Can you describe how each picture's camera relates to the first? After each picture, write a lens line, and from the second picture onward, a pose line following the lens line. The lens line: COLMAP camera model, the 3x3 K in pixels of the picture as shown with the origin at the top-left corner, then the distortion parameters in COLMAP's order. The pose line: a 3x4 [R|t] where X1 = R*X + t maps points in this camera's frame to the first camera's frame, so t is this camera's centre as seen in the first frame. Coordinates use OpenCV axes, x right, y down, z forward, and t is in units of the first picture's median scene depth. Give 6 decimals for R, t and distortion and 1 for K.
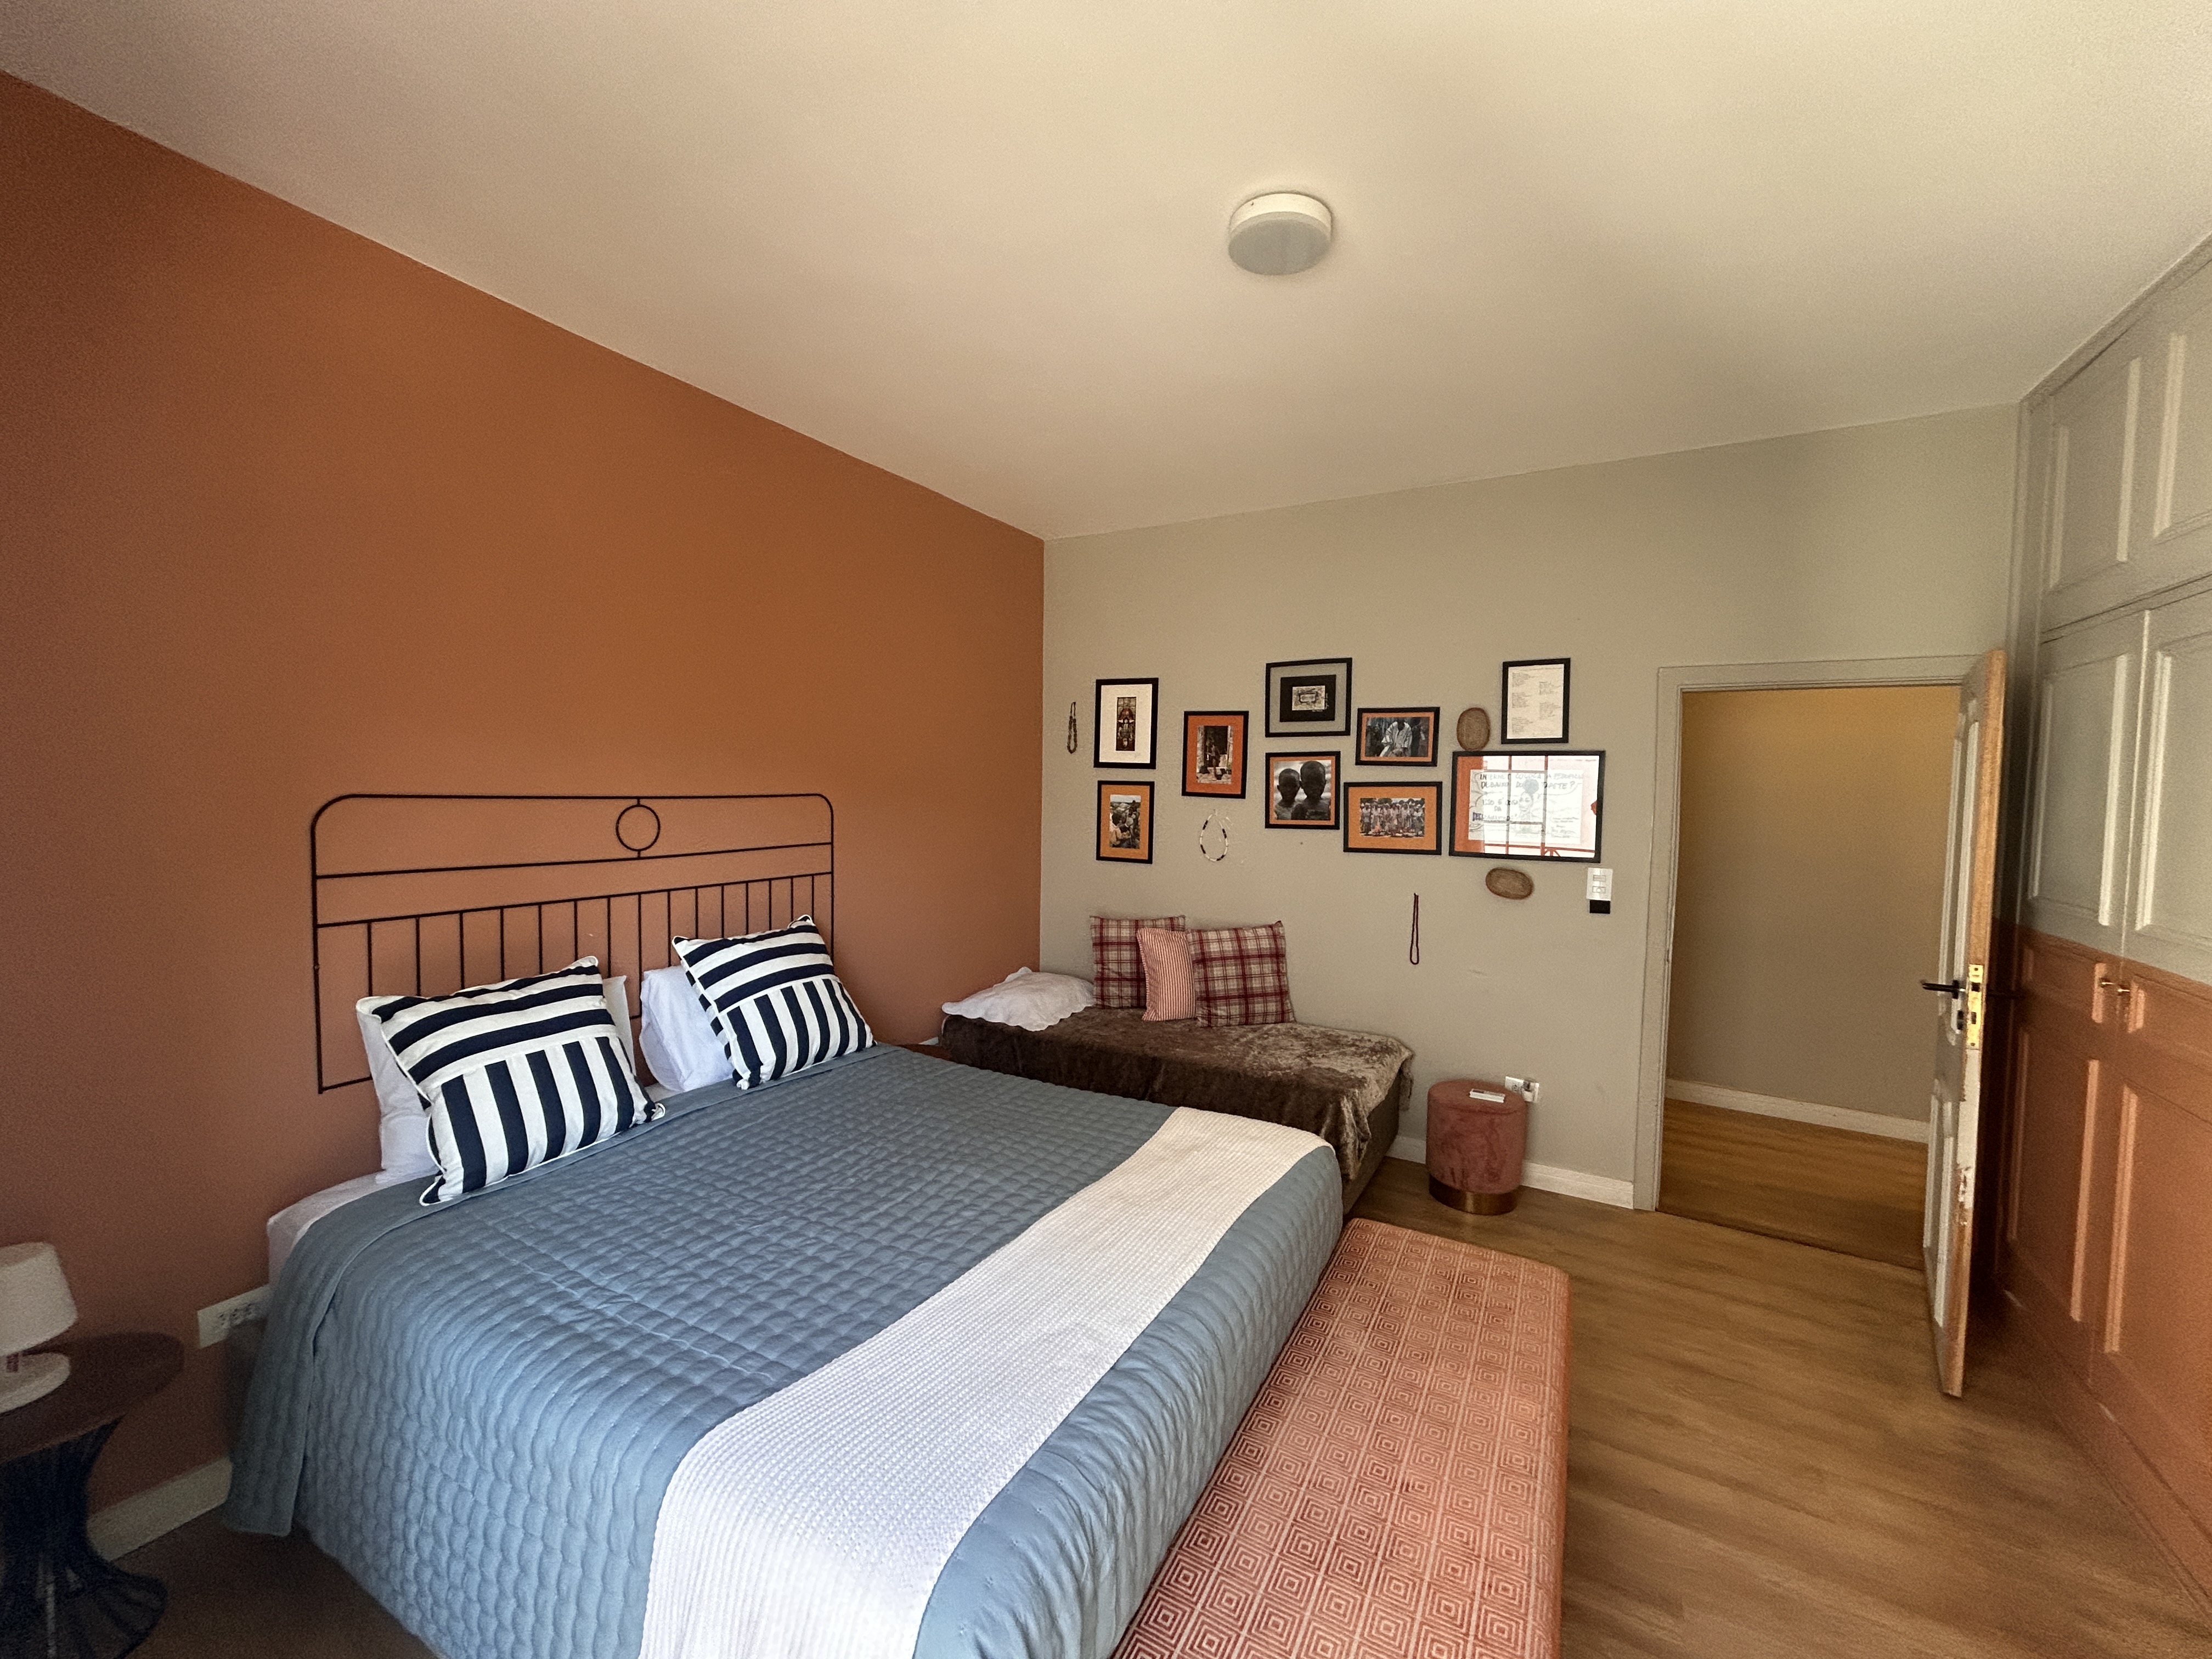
lens RADIAL K [[885.3, 0, 1105.0], [0, 885.3, 825.1], [0, 0, 1]] dist [0.000378, -0.000795]
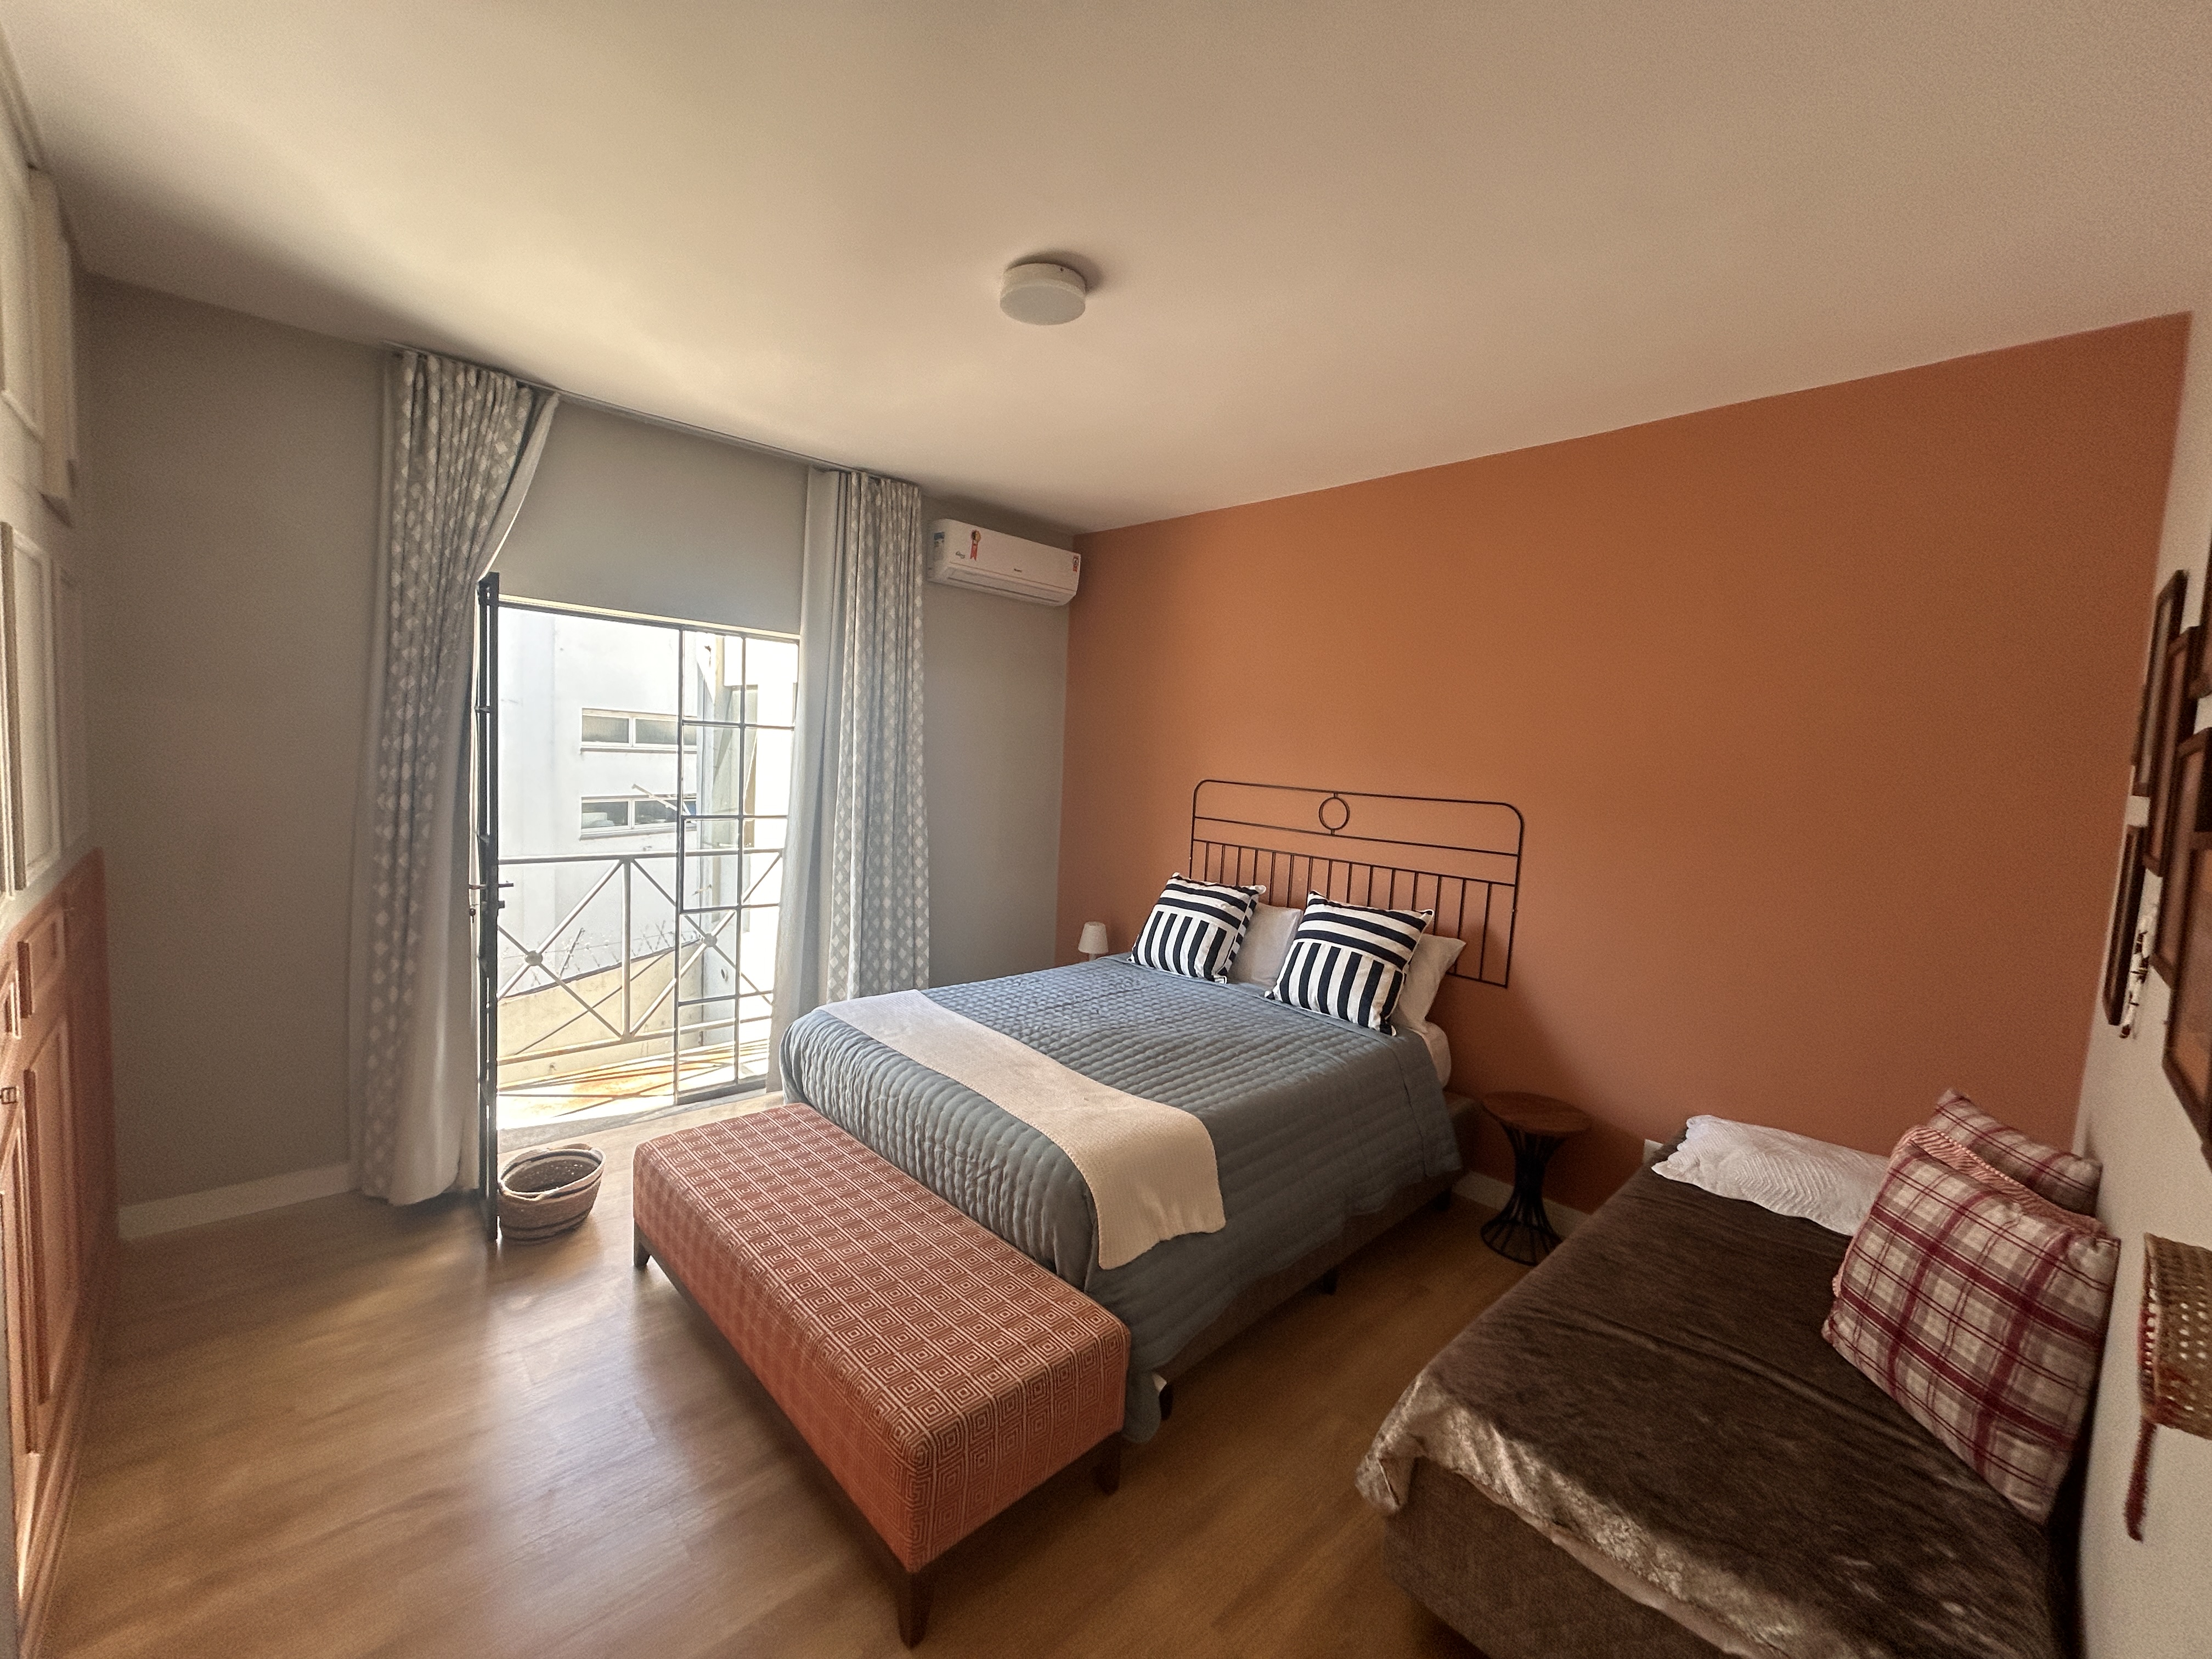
lens RADIAL K [[885.3, 0, 1107.8], [0, 885.3, 824.7], [0, 0, 1]] dist [0.000378, -0.000795]
pose [[-0.295696, 0.040350, -0.954430, 0.930003], [-0.107393, 0.991370, 0.075183, -0.046809], [0.949226, 0.124731, -0.288811, 1.066414]]
